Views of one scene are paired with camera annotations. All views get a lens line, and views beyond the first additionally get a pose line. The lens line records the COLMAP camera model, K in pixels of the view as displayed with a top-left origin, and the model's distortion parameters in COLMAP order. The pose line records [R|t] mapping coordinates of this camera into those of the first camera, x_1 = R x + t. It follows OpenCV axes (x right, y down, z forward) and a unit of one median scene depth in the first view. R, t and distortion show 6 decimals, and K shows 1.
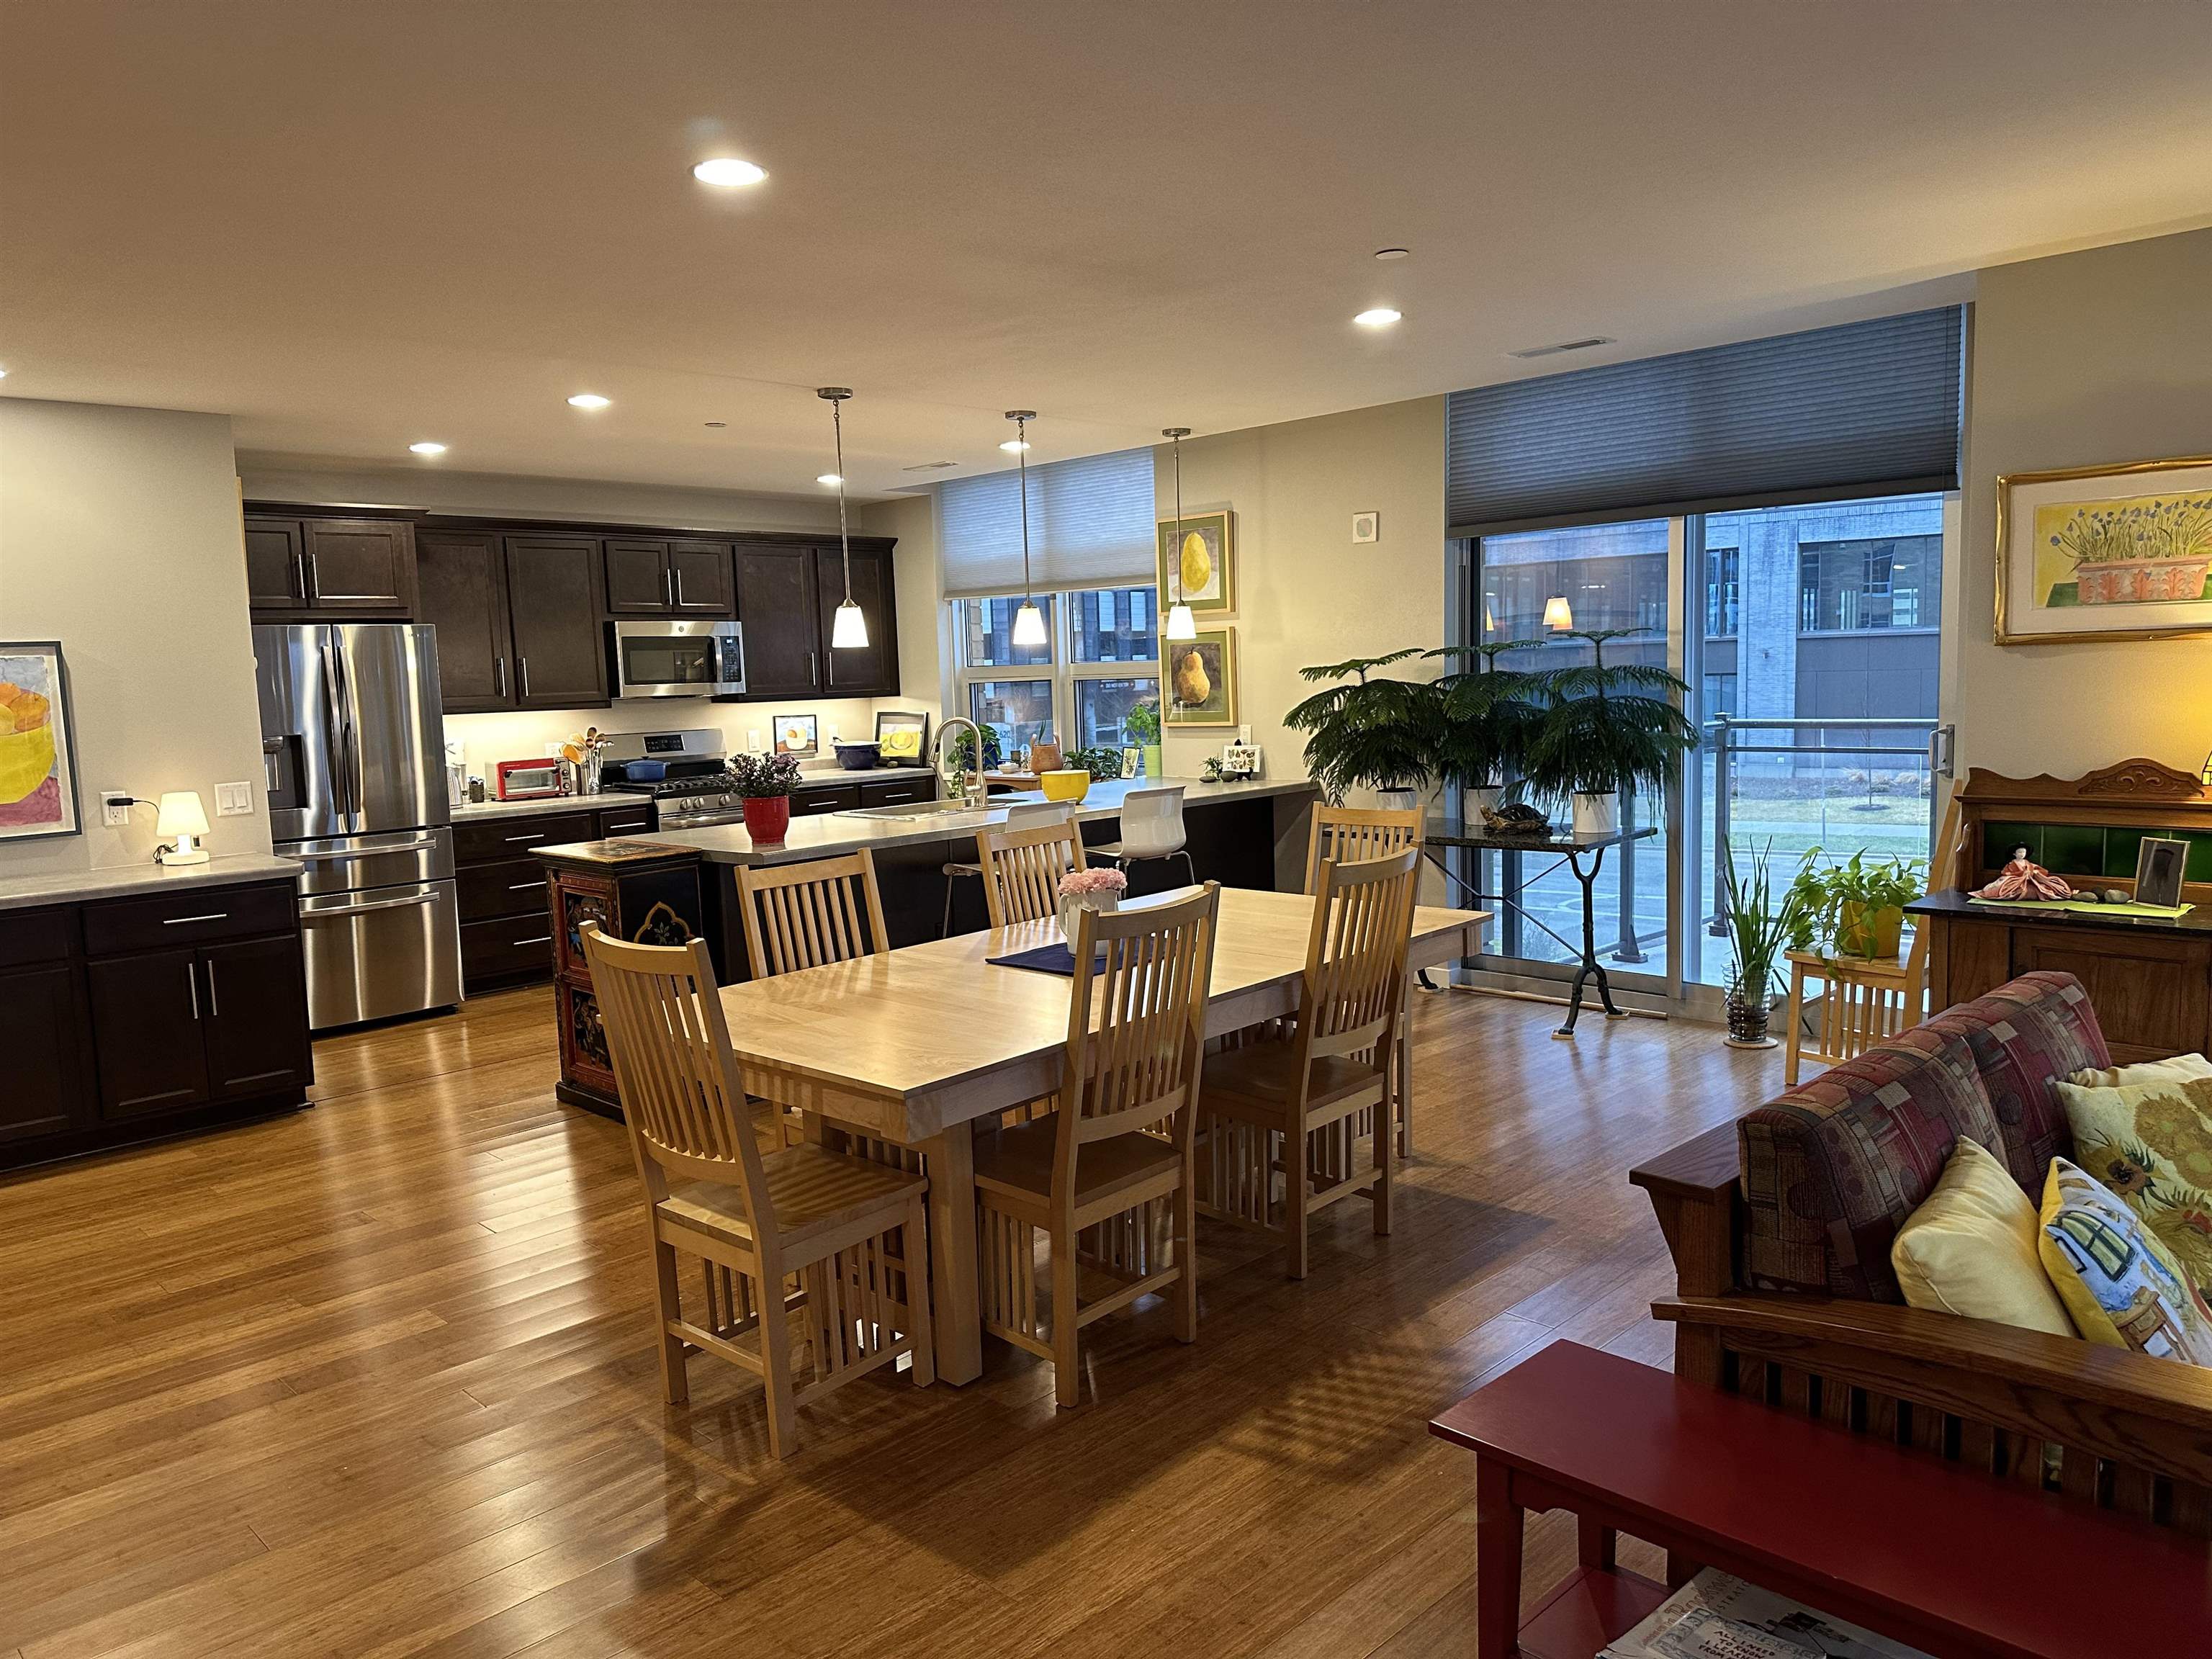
lens RADIAL K [[1541.2, 0, 1097.3], [0, 1541.2, 829.4], [0, 0, 1]] dist [0.203871, -0.371988]
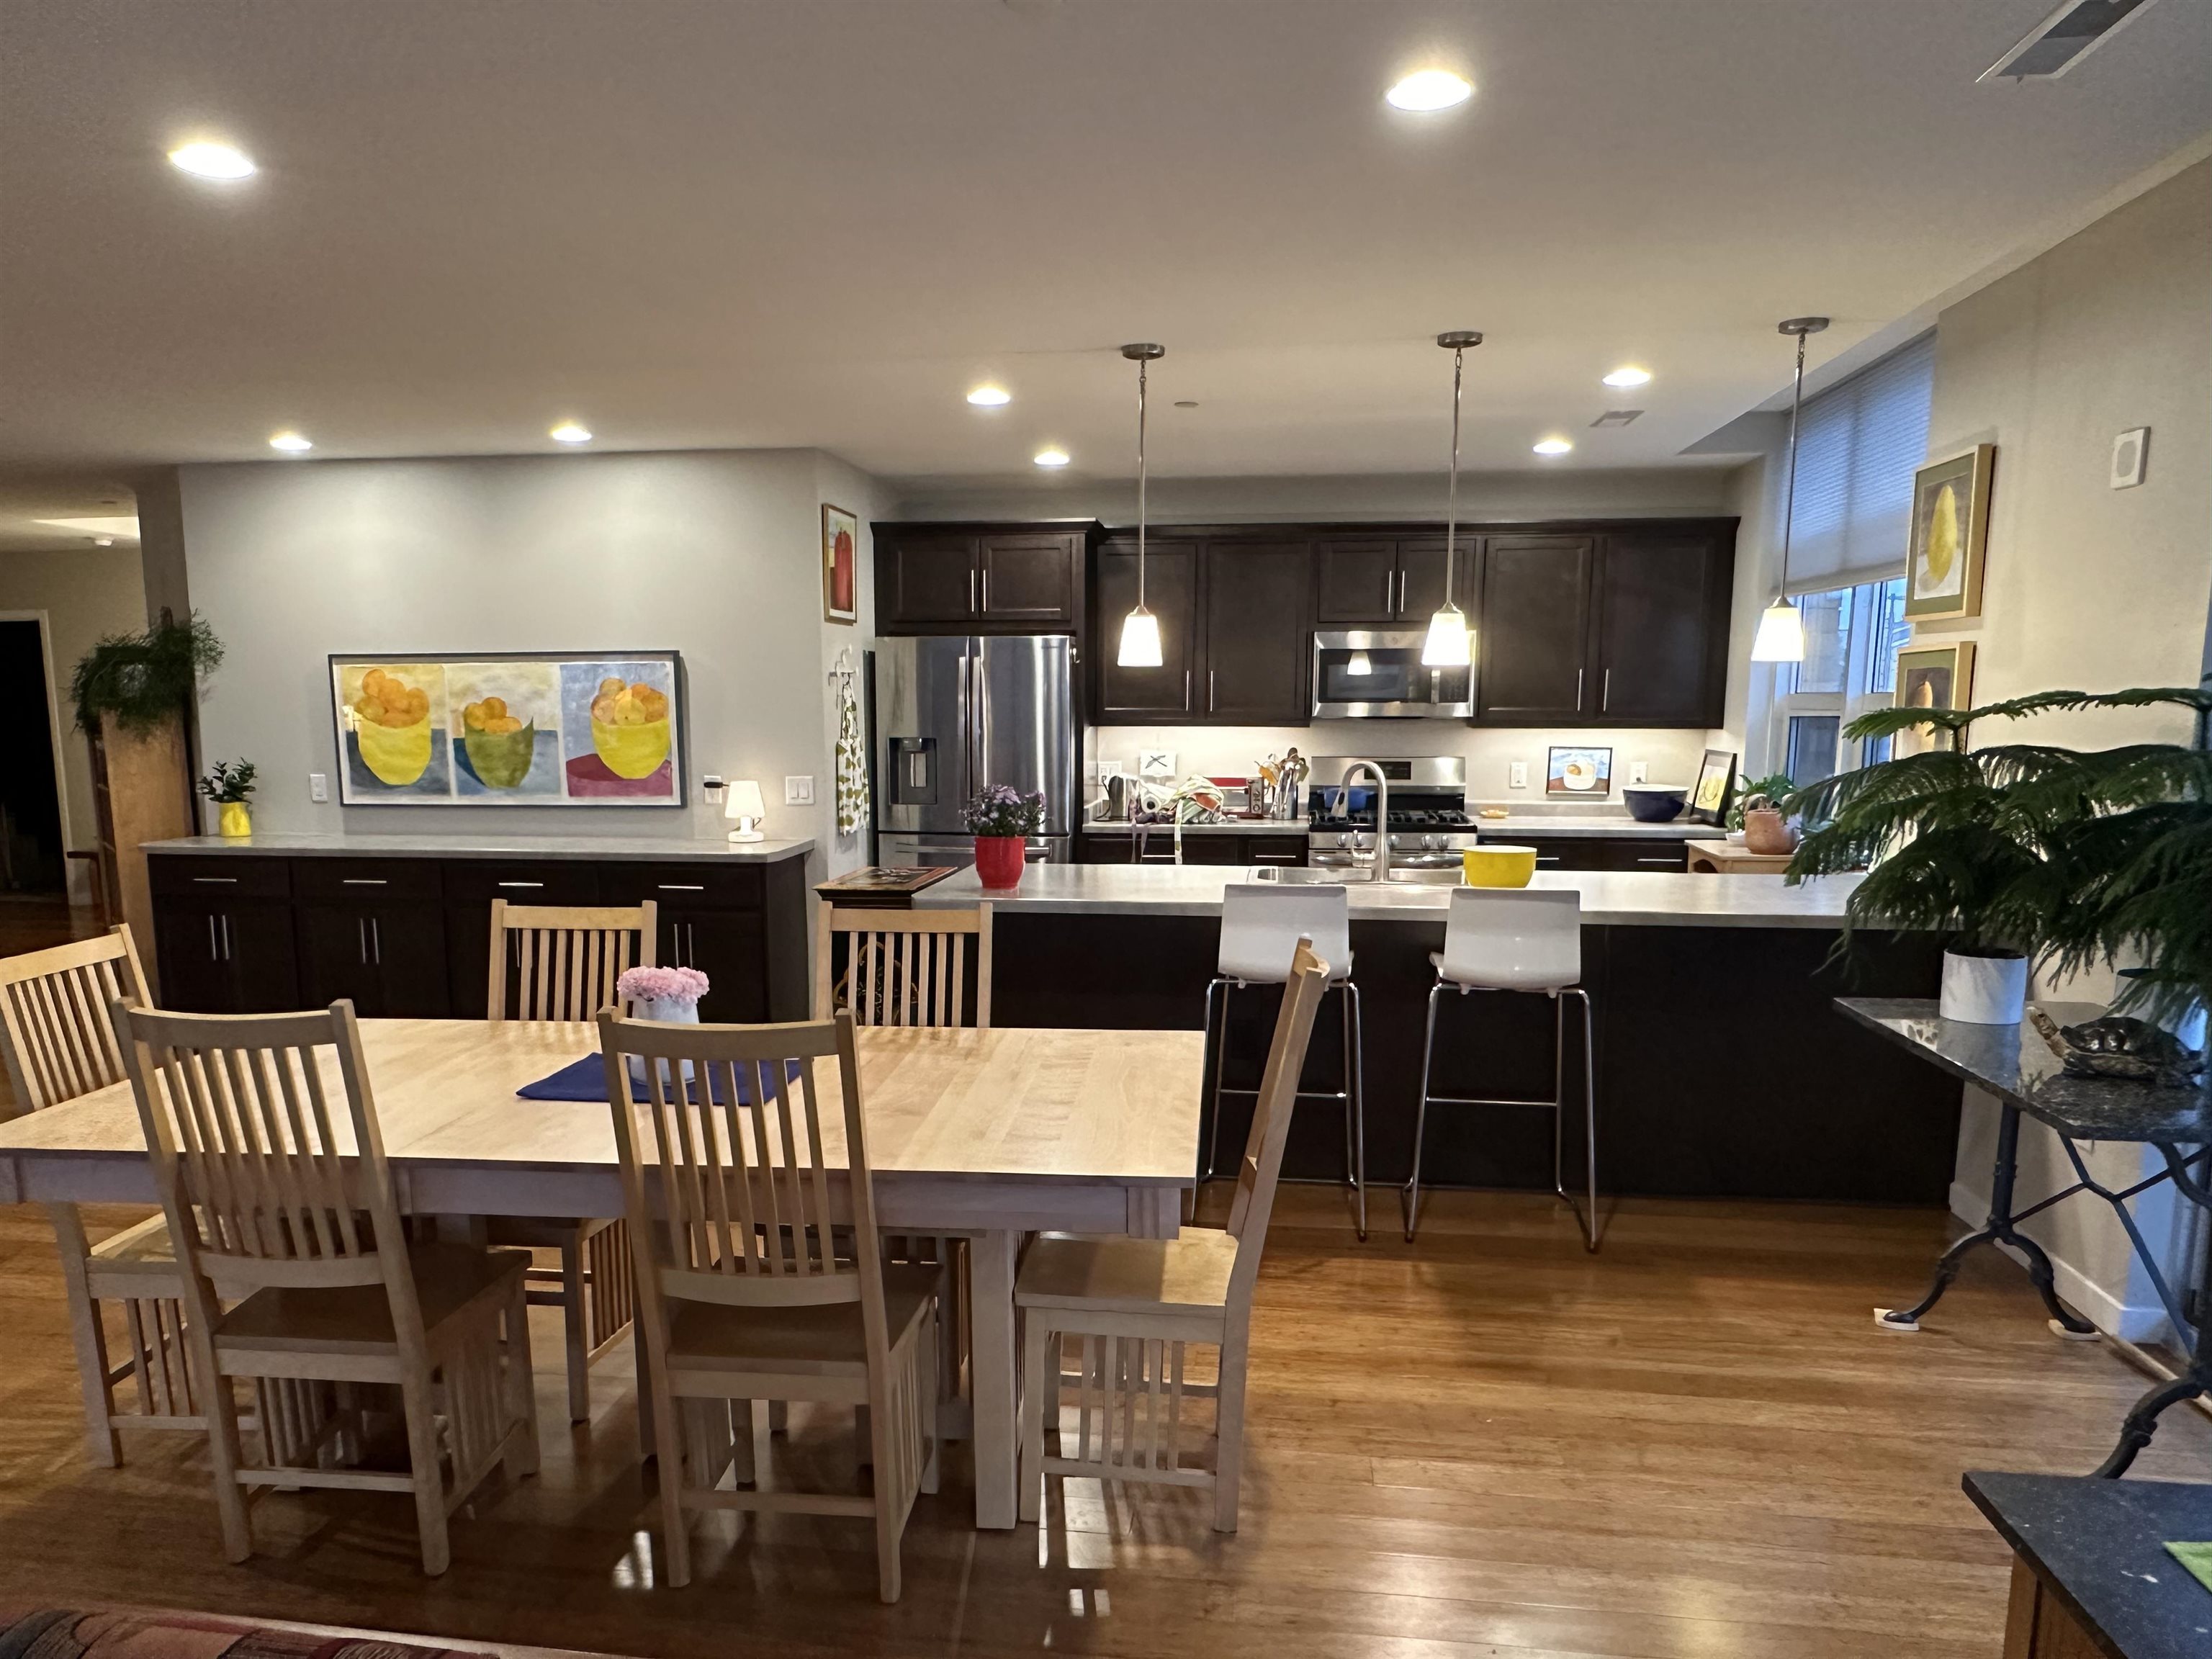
lens RADIAL K [[1565.0, 0, 1044.7], [0, 1565.0, 958.1], [0, 0, 1]] dist [-0.003381, -0.000788]
pose [[0.598527, 0.166403, -0.783630, 0.349793], [-0.105683, 0.986041, 0.128666, -0.047924], [0.794101, 0.005806, 0.607758, 0.338694]]
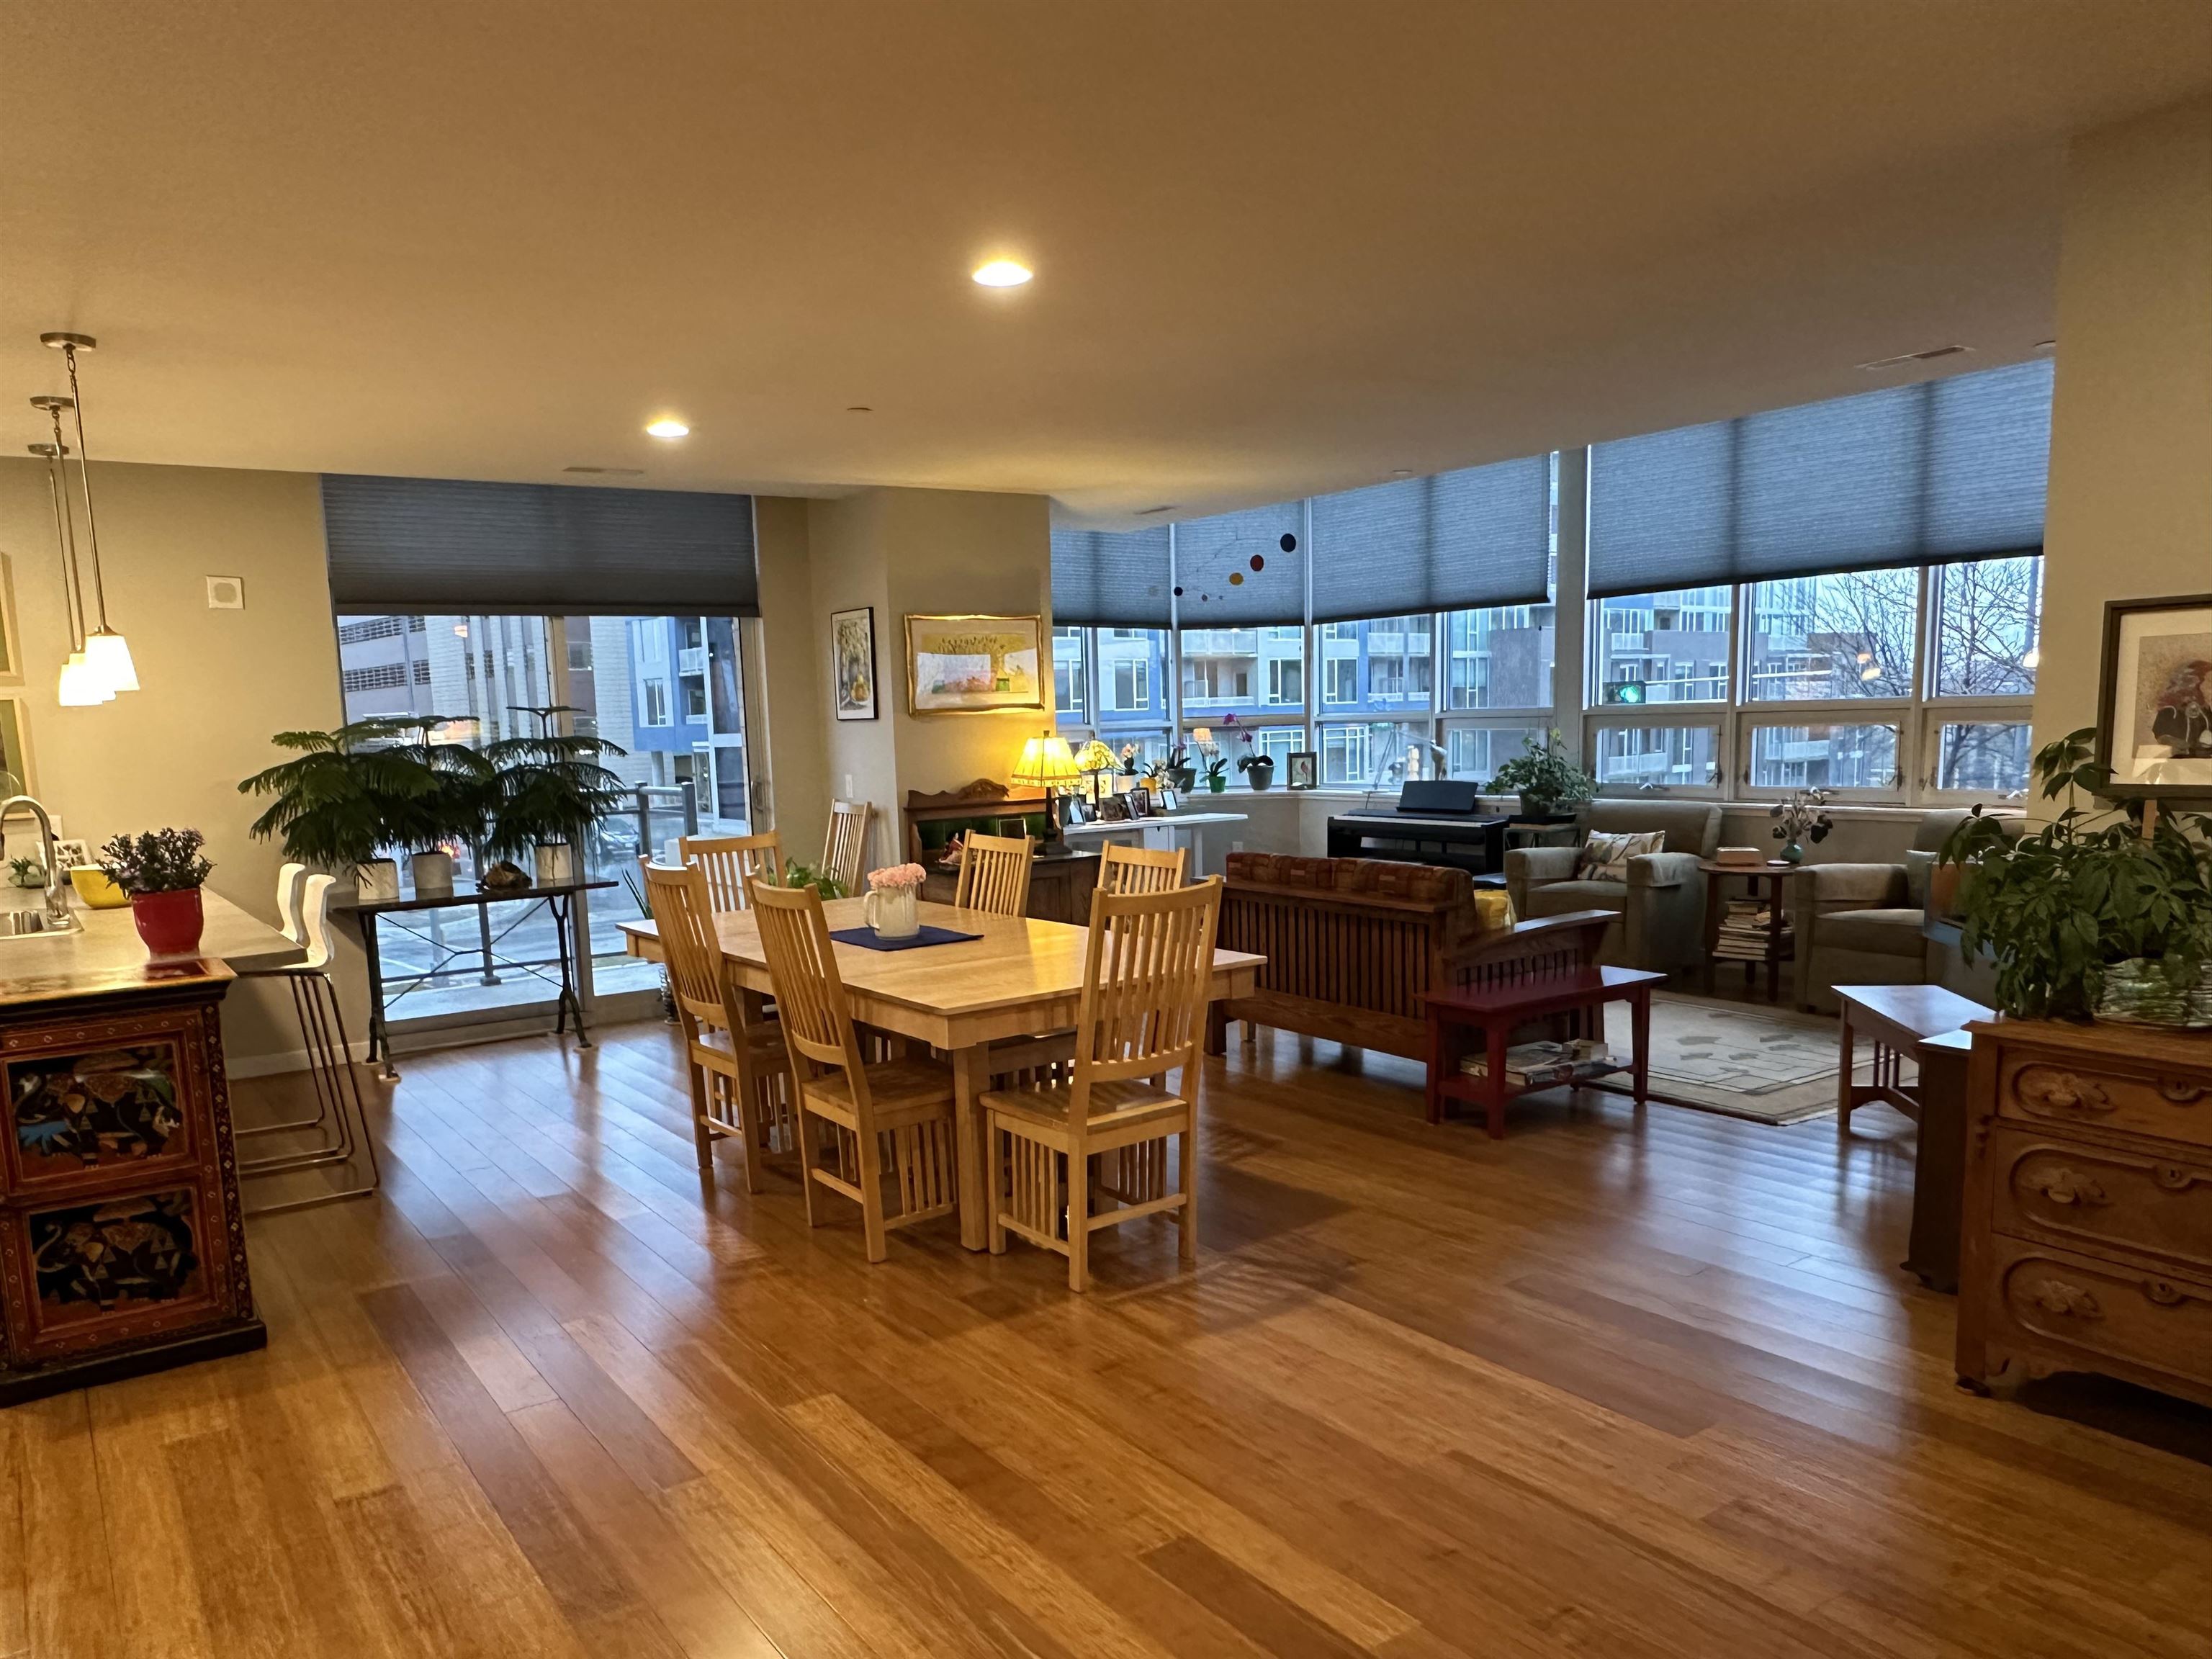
lens RADIAL K [[1565.0, 0, 1044.7], [0, 1565.0, 958.1], [0, 0, 1]] dist [-0.003381, -0.000788]
pose [[0.182503, -0.122710, 0.975518, -0.598042], [0.133104, 0.986131, 0.099144, -0.005224], [-0.974154, 0.111751, 0.196305, 0.324071]]
